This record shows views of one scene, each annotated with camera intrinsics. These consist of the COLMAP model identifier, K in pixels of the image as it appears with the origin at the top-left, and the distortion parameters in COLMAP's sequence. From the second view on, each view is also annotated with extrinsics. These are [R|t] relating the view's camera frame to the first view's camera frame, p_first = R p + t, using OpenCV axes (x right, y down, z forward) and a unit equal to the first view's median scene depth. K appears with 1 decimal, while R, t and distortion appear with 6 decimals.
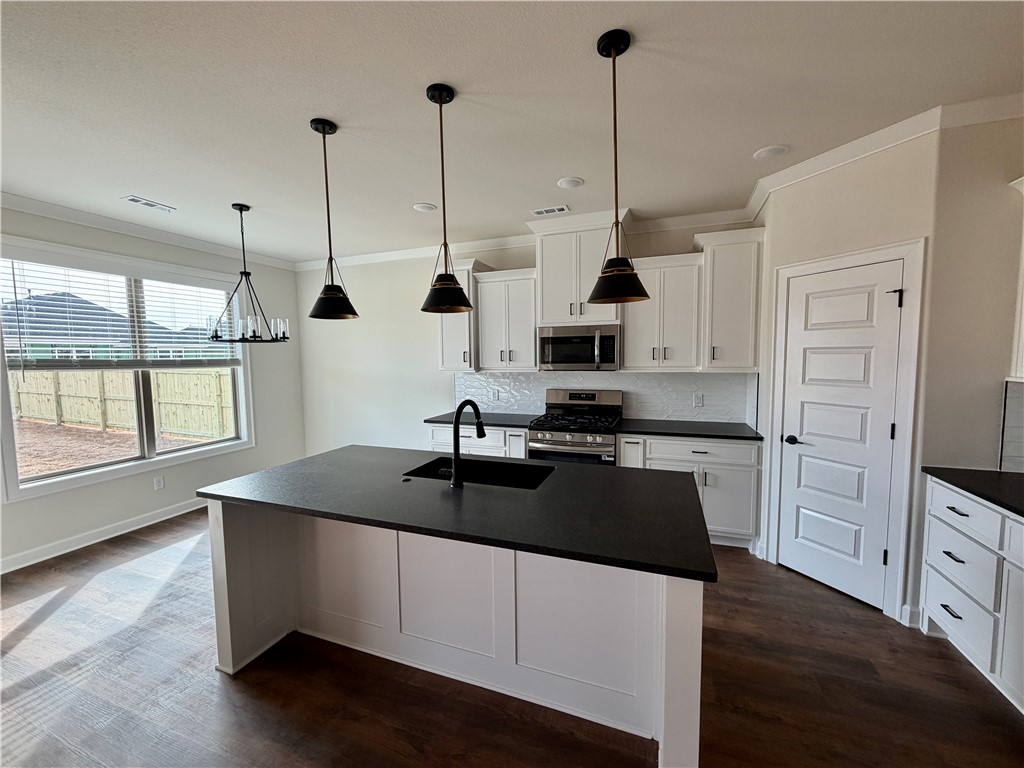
lens RADIAL K [[406.2, 0, 510.8], [0, 406.2, 386.3], [0, 0, 1]] dist [-0.000520, -0.000216]
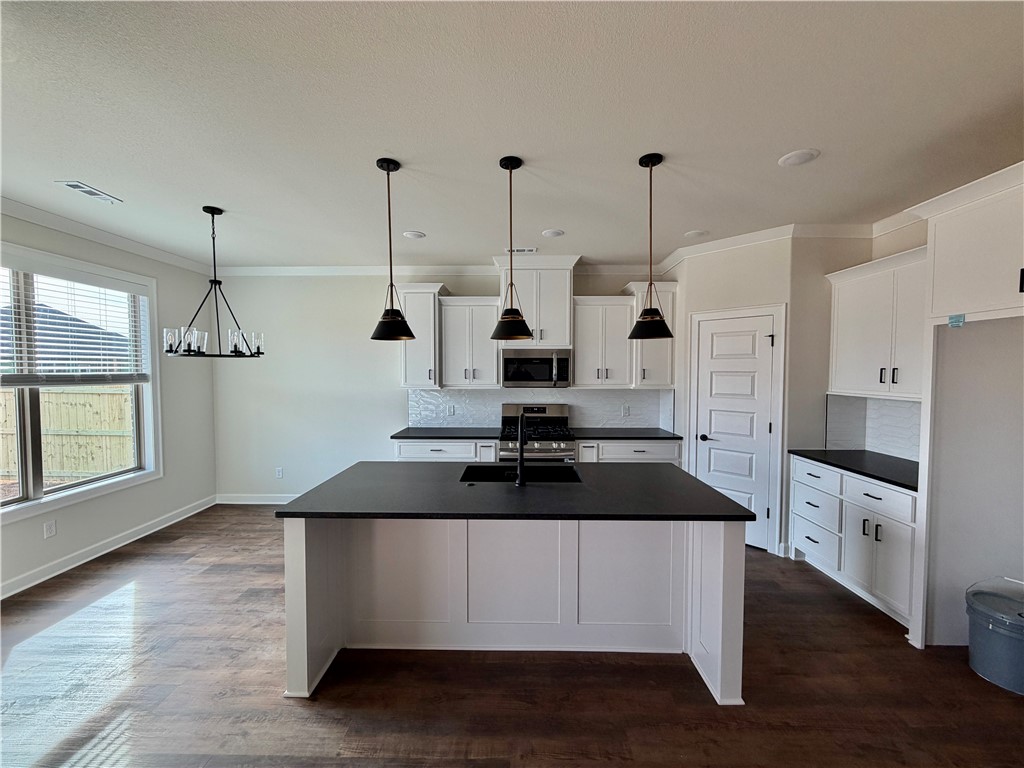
lens RADIAL K [[406.2, 0, 507.9], [0, 406.2, 387.5], [0, 0, 1]] dist [-0.000520, -0.000216]
pose [[0.942781, -0.001521, 0.333409, -0.357291], [0.013307, 0.999364, -0.033069, -0.001613], [-0.333147, 0.035613, 0.942202, -0.076143]]
